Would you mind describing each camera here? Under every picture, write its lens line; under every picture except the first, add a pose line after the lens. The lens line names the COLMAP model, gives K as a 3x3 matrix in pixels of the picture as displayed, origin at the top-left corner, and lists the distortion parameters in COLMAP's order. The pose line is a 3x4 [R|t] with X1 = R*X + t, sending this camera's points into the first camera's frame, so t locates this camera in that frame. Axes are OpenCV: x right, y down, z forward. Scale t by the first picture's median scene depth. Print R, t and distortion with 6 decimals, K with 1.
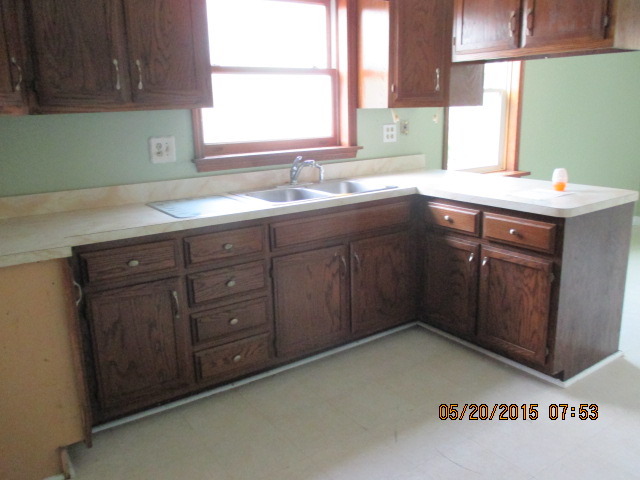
lens RADIAL K [[534.4, 0, 319.7], [0, 534.4, 235.7], [0, 0, 1]] dist [-0.037556, 0.012442]
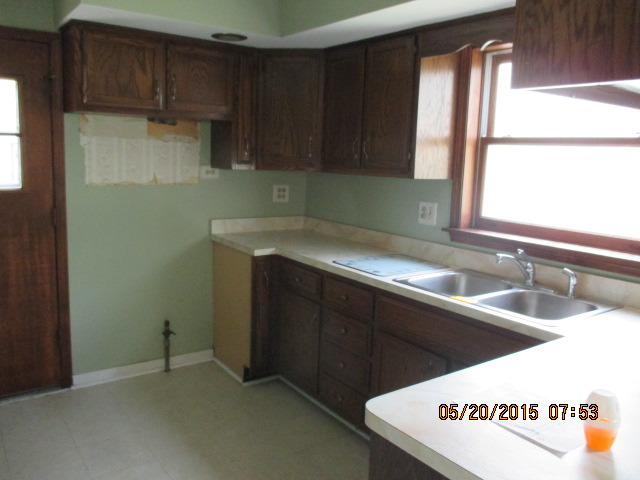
lens RADIAL K [[534.4, 0, 319.7], [0, 534.4, 235.7], [0, 0, 1]] dist [-0.037556, 0.012442]
pose [[0.011195, 0.173714, -0.984733, 0.787159], [-0.268576, 0.949129, 0.164380, -0.235170], [0.963194, 0.262635, 0.057280, 0.723236]]
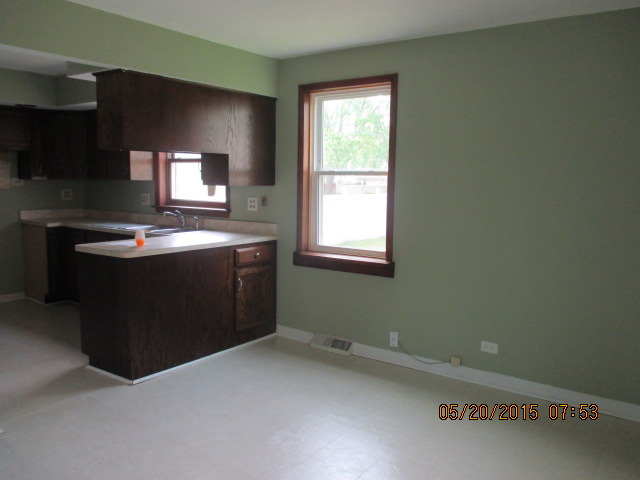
lens RADIAL K [[534.4, 0, 319.7], [0, 534.4, 235.7], [0, 0, 1]] dist [-0.037556, 0.012442]
pose [[0.320423, 0.128977, -0.938453, 1.873592], [-0.245480, 0.968150, 0.049242, -0.288519], [0.914915, 0.214593, 0.341879, 0.928005]]
